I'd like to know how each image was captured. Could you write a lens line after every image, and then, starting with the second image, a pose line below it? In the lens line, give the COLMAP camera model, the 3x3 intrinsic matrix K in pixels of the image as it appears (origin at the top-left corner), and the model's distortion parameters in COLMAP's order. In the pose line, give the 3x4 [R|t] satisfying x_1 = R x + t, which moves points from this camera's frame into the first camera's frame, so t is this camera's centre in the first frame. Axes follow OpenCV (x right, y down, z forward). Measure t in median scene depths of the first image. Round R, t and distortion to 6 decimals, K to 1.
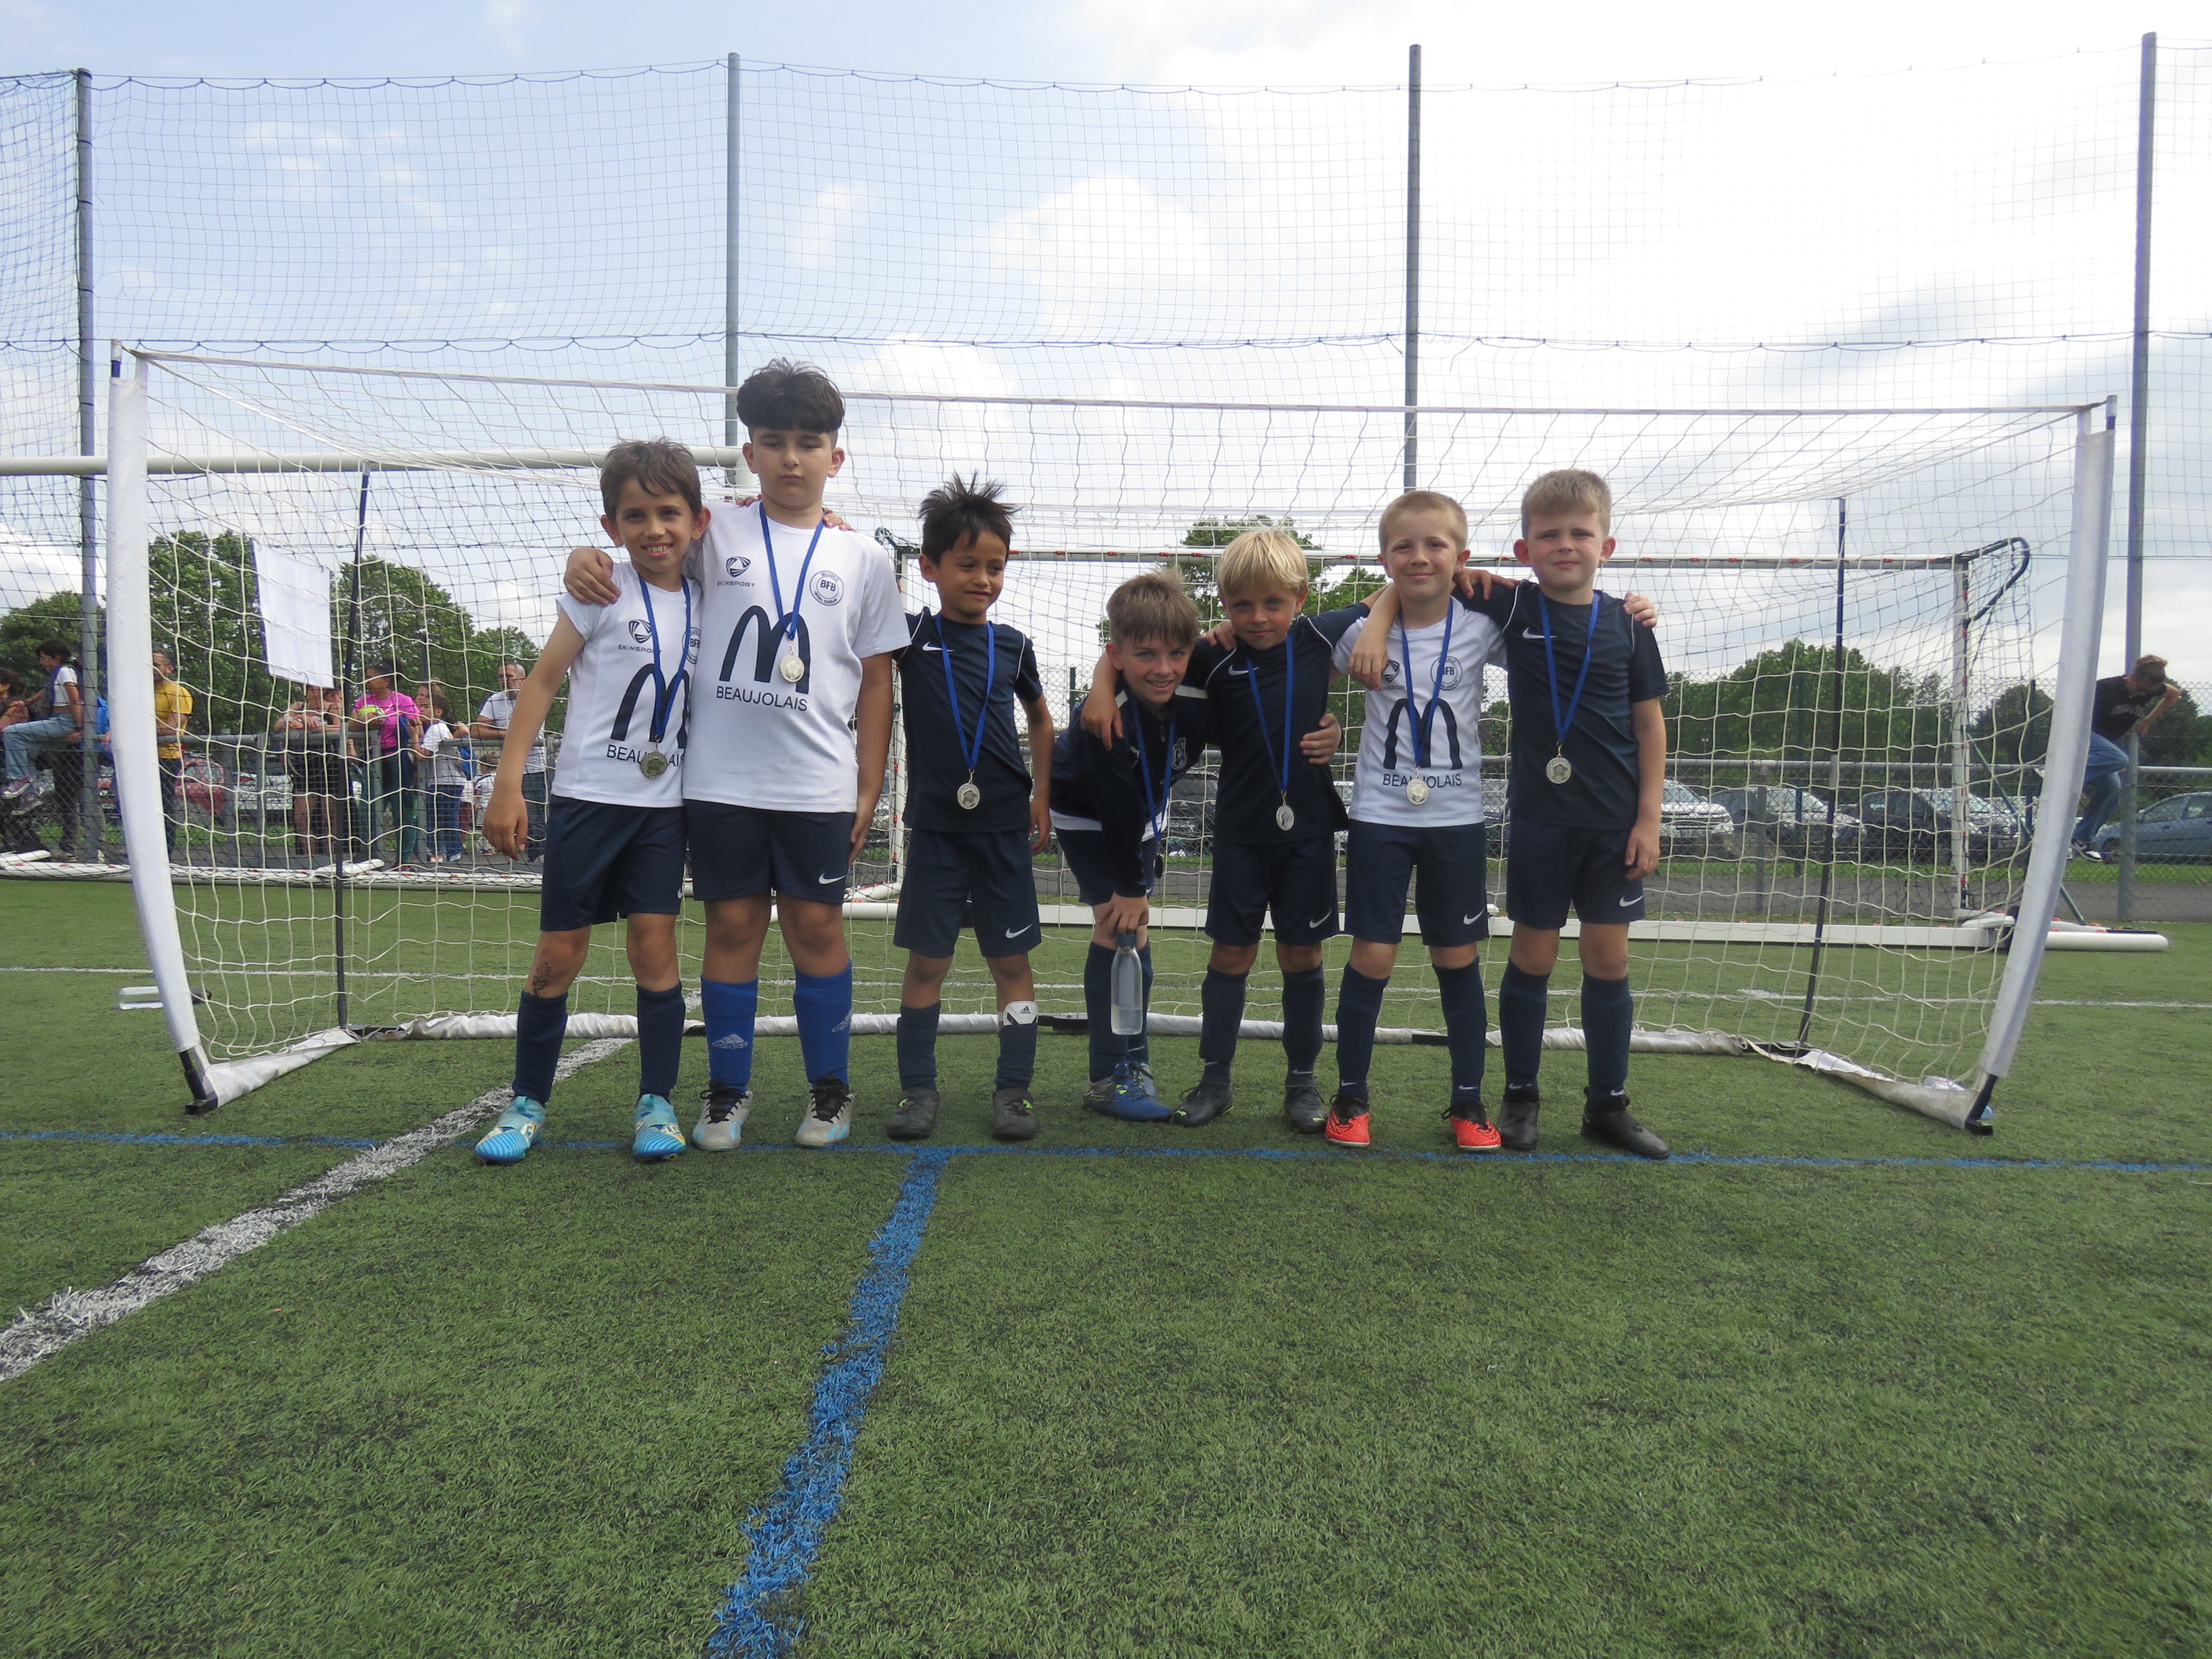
lens RADIAL K [[1487.0, 0, 1107.1], [0, 1487.0, 830.3], [0, 0, 1]] dist [0.002815, -0.006035]
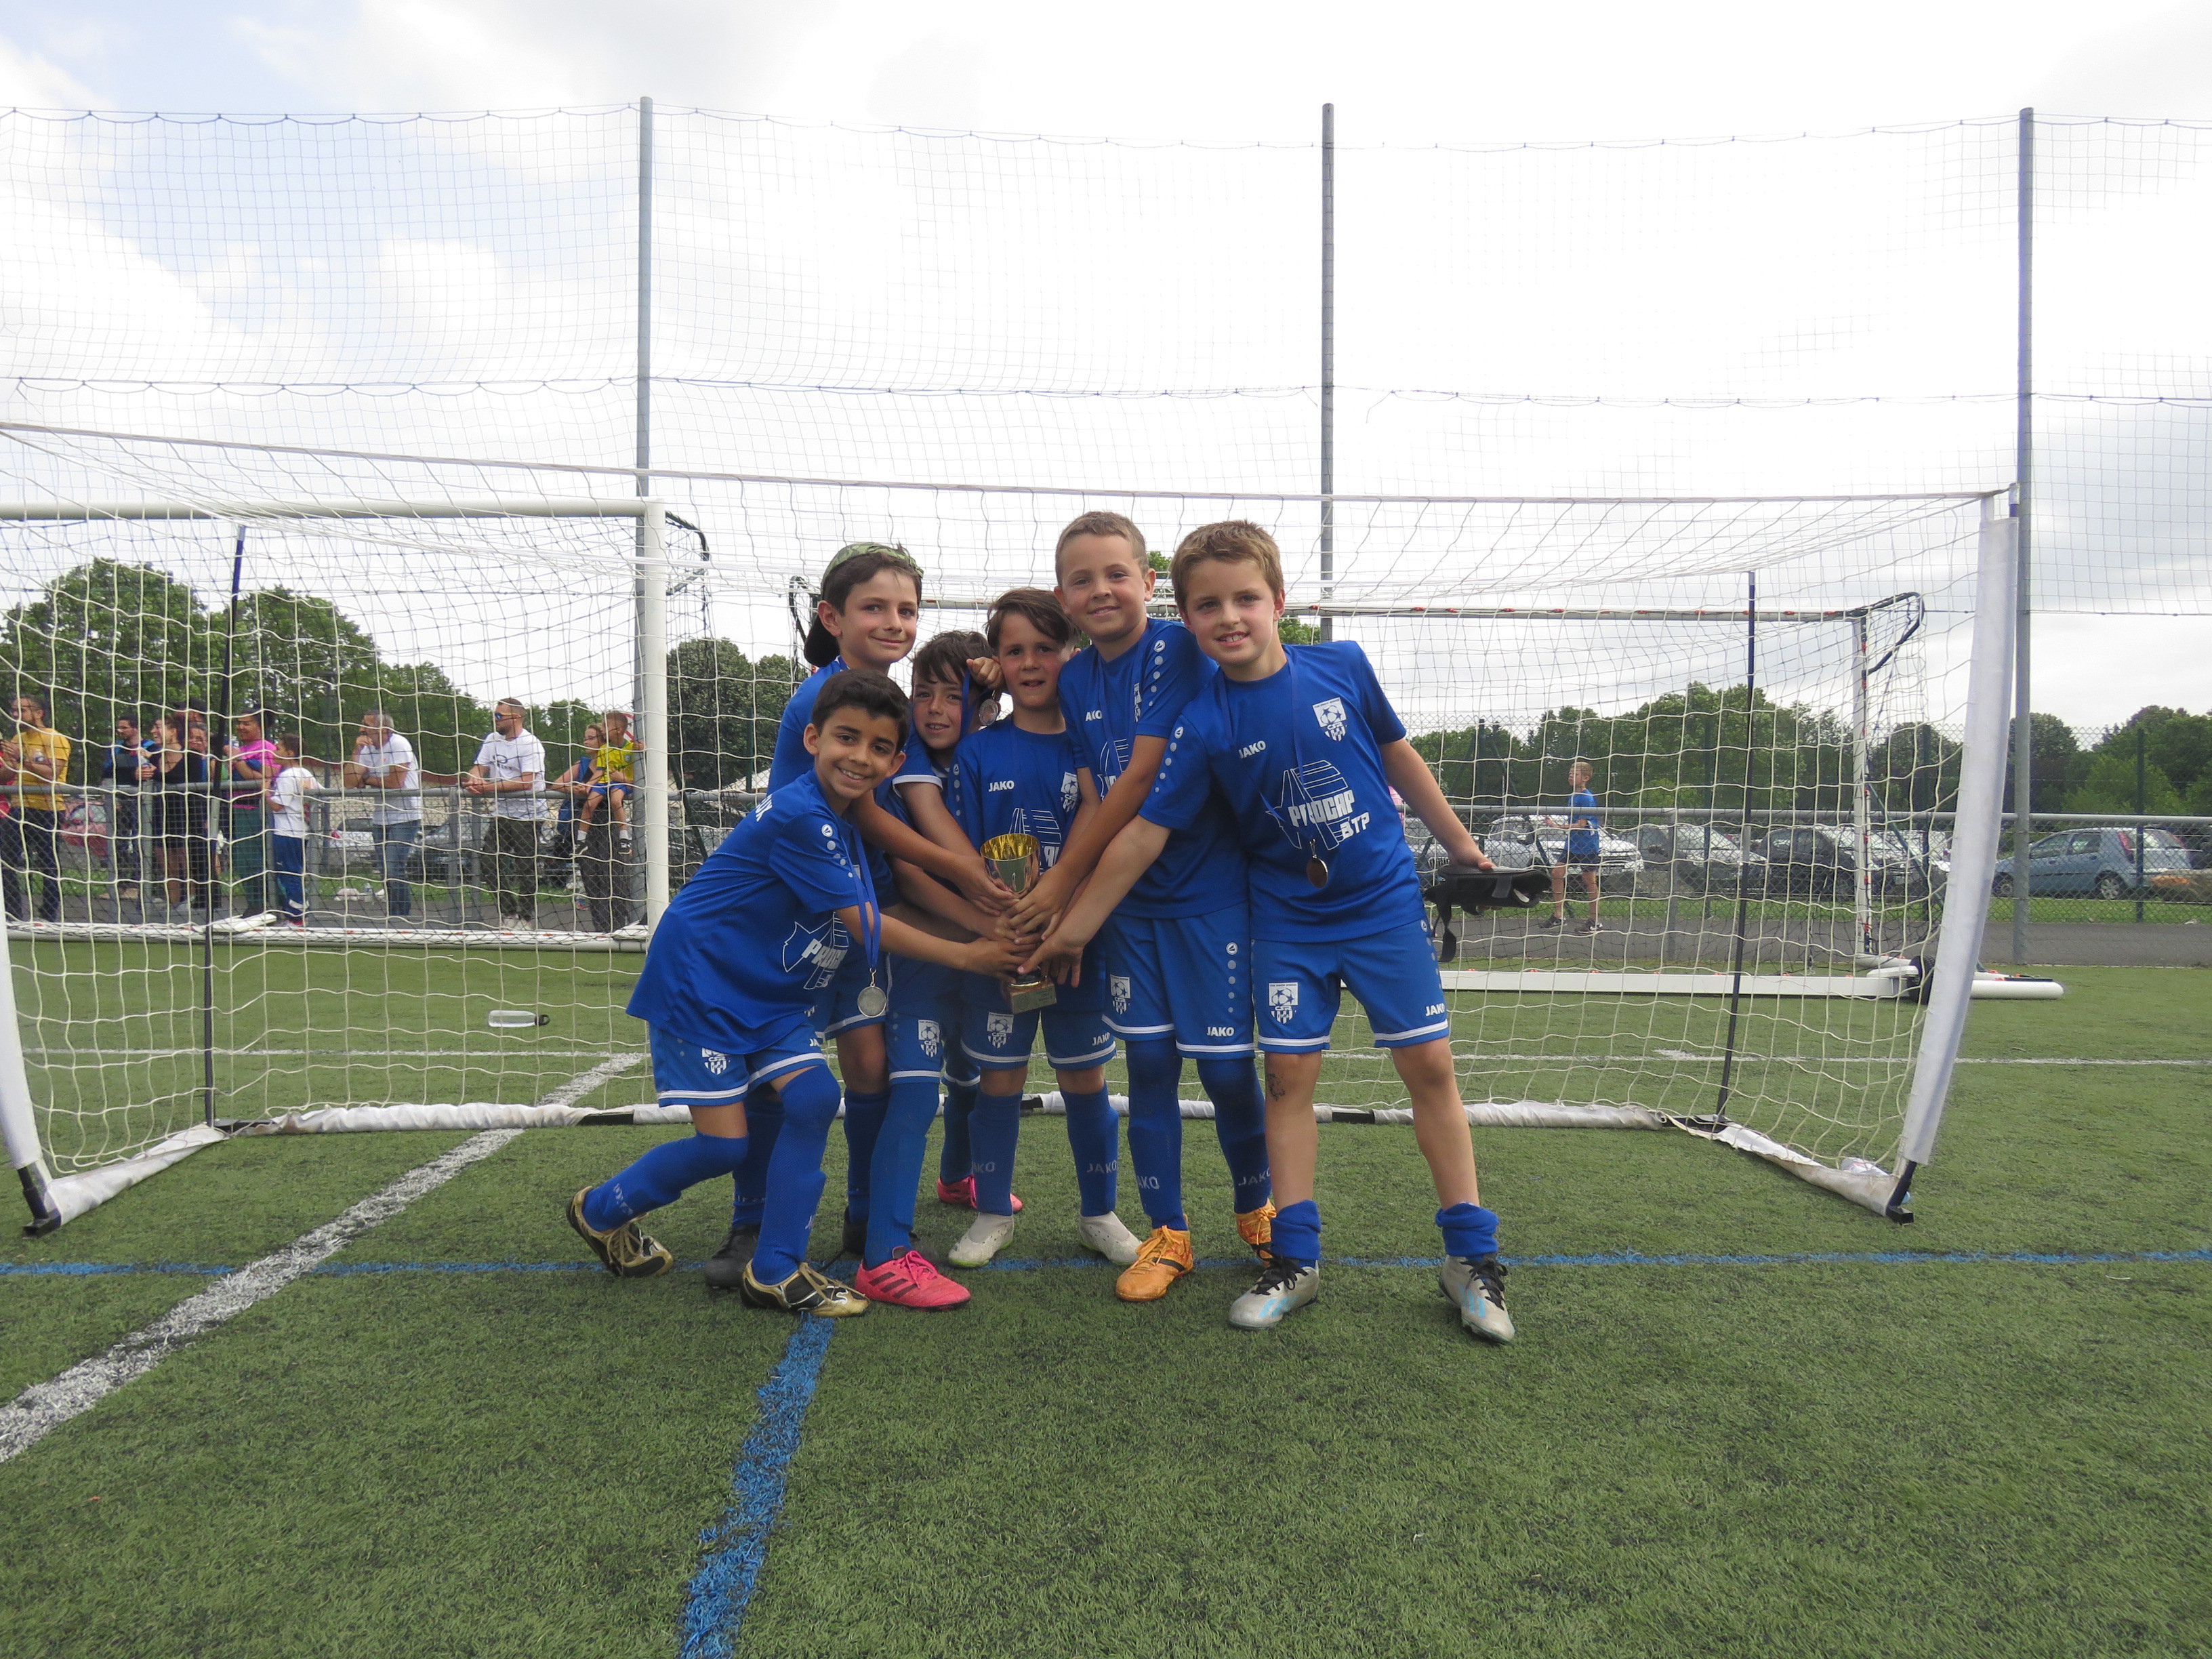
lens RADIAL K [[1480.6, 0, 1106.6], [0, 1480.6, 826.2], [0, 0, 1]] dist [-0.005570, 0.000122]
pose [[0.998669, -0.002834, 0.051497, 0.014511], [0.003995, 0.999740, -0.022454, -0.069329], [-0.051419, 0.022630, 0.998421, 0.064169]]
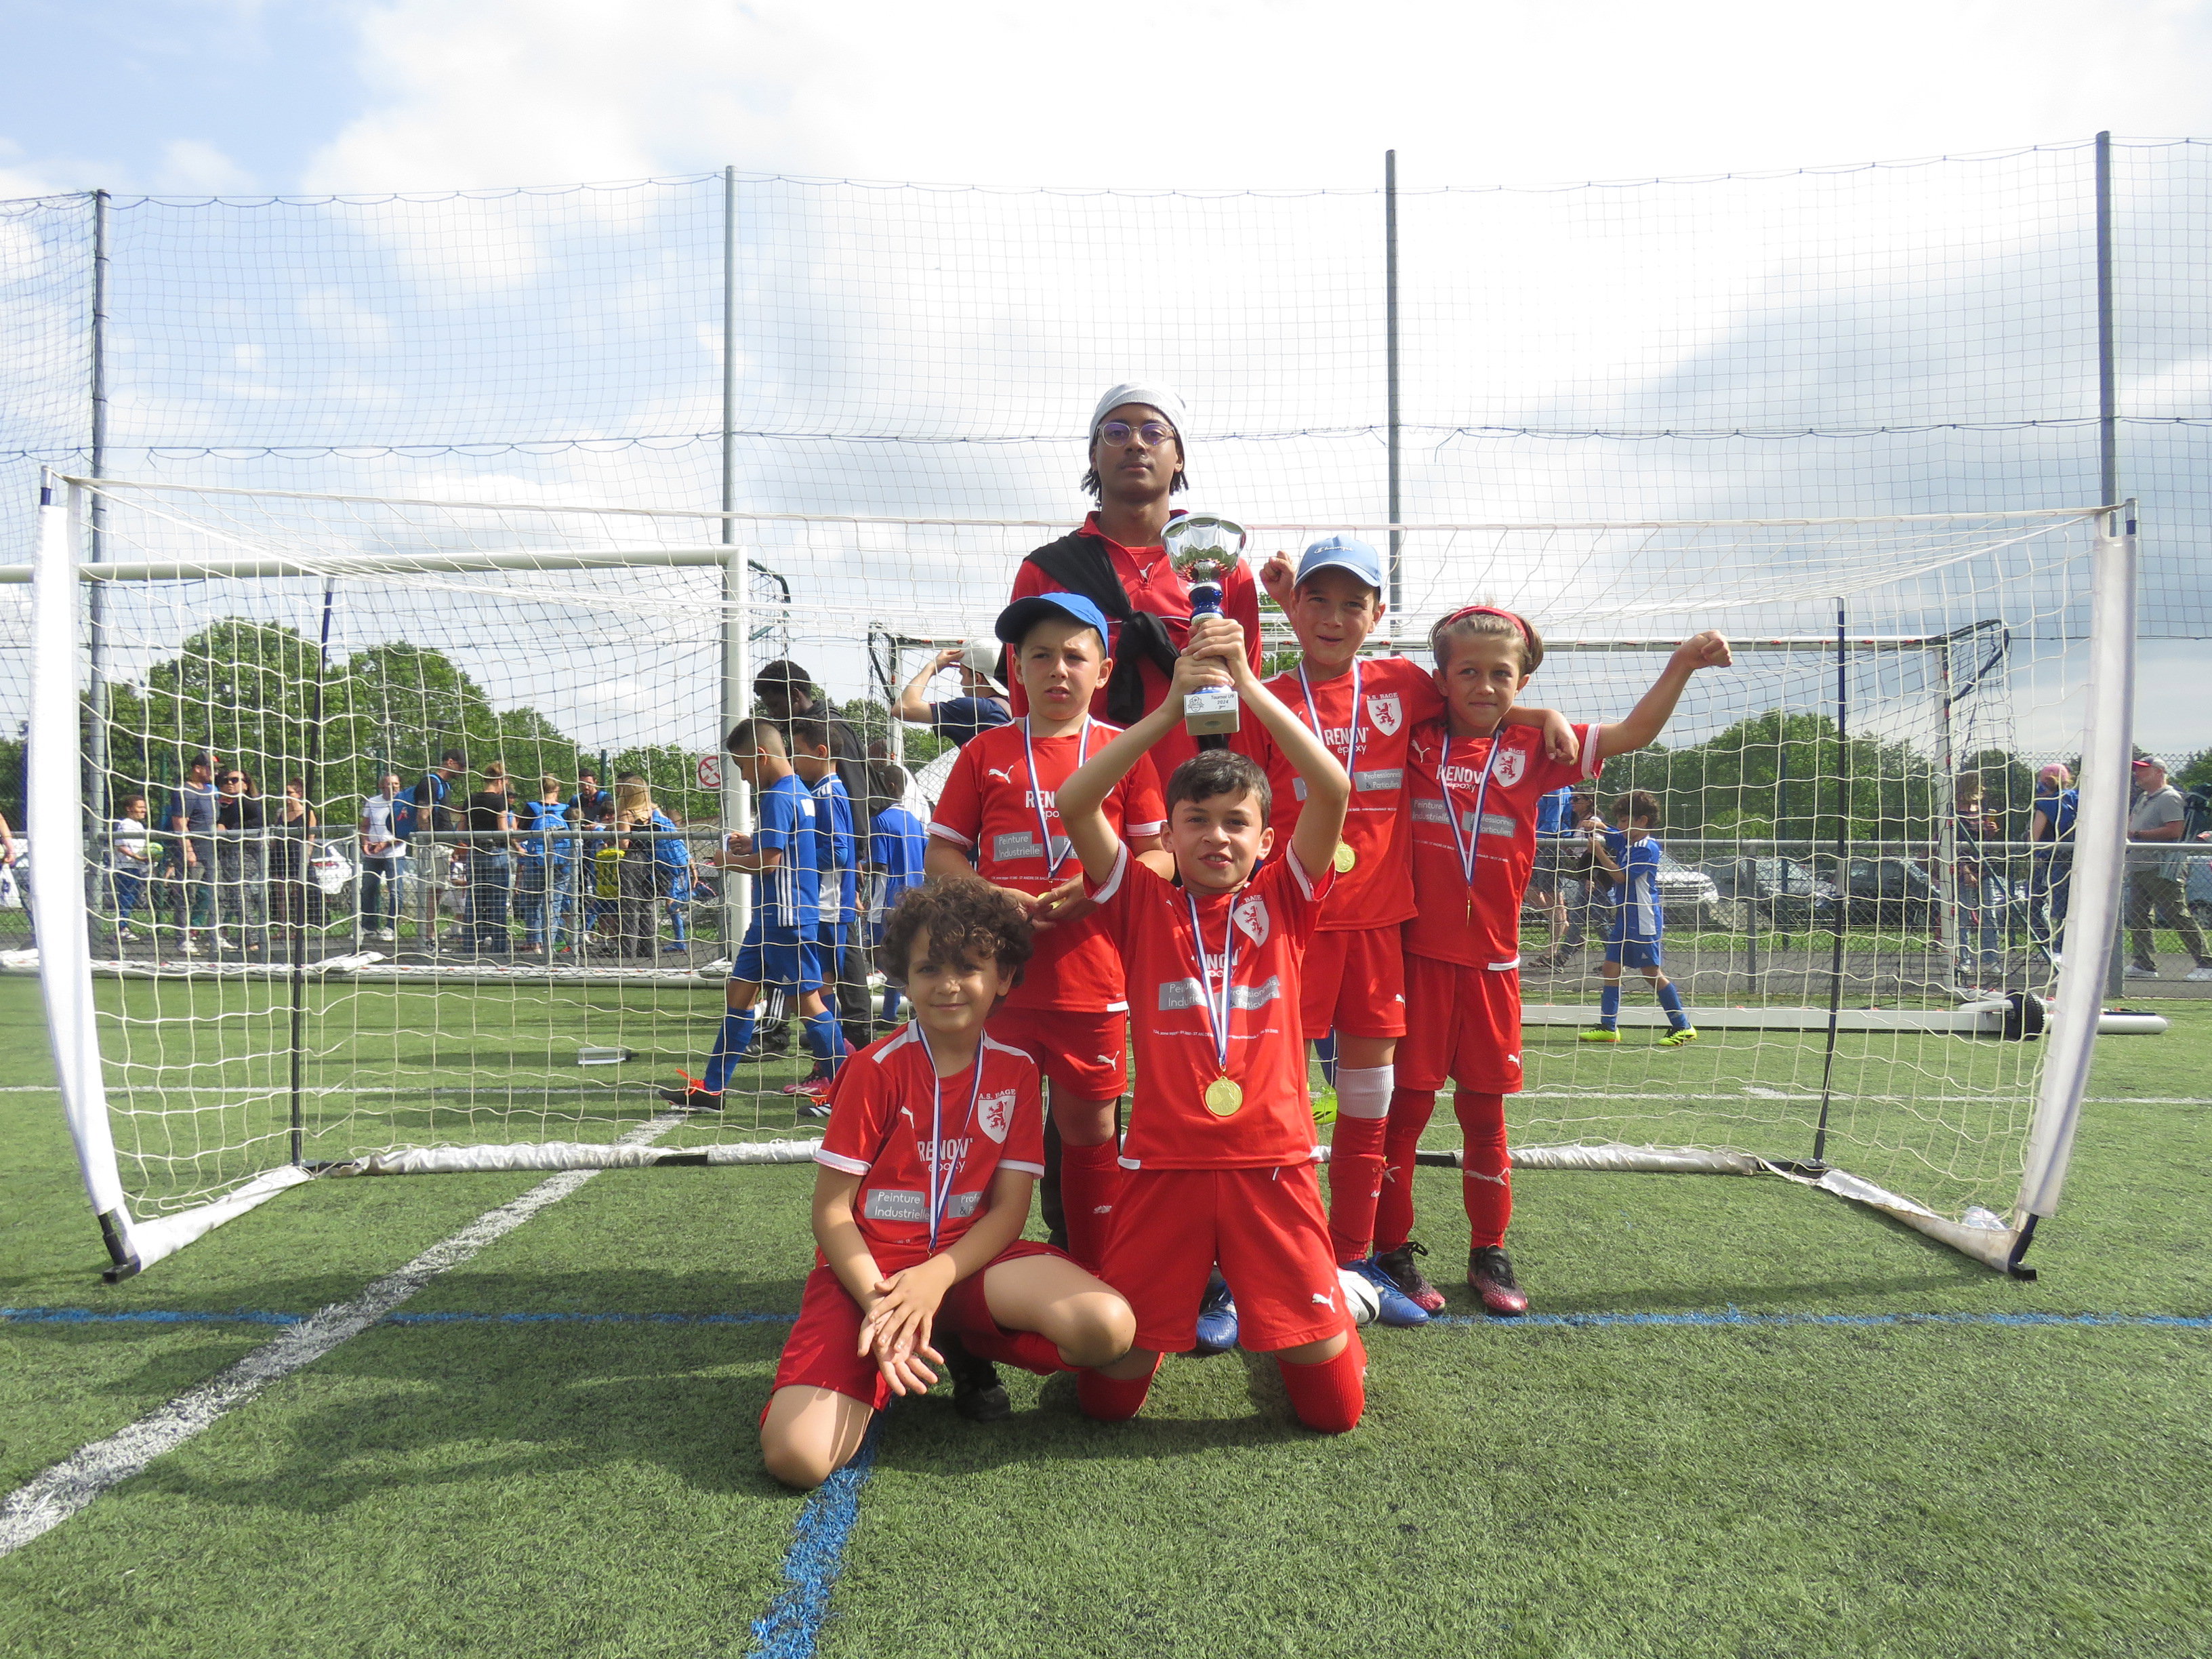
lens RADIAL K [[1434.1, 0, 1103.0], [0, 1434.1, 828.1], [0, 0, 1]] dist [-0.005164, 0.000459]
pose [[0.999944, -0.010235, -0.002629, 0.023125], [0.010104, 0.998901, -0.045774, -0.076545], [0.003094, 0.045745, 0.998948, 0.148926]]
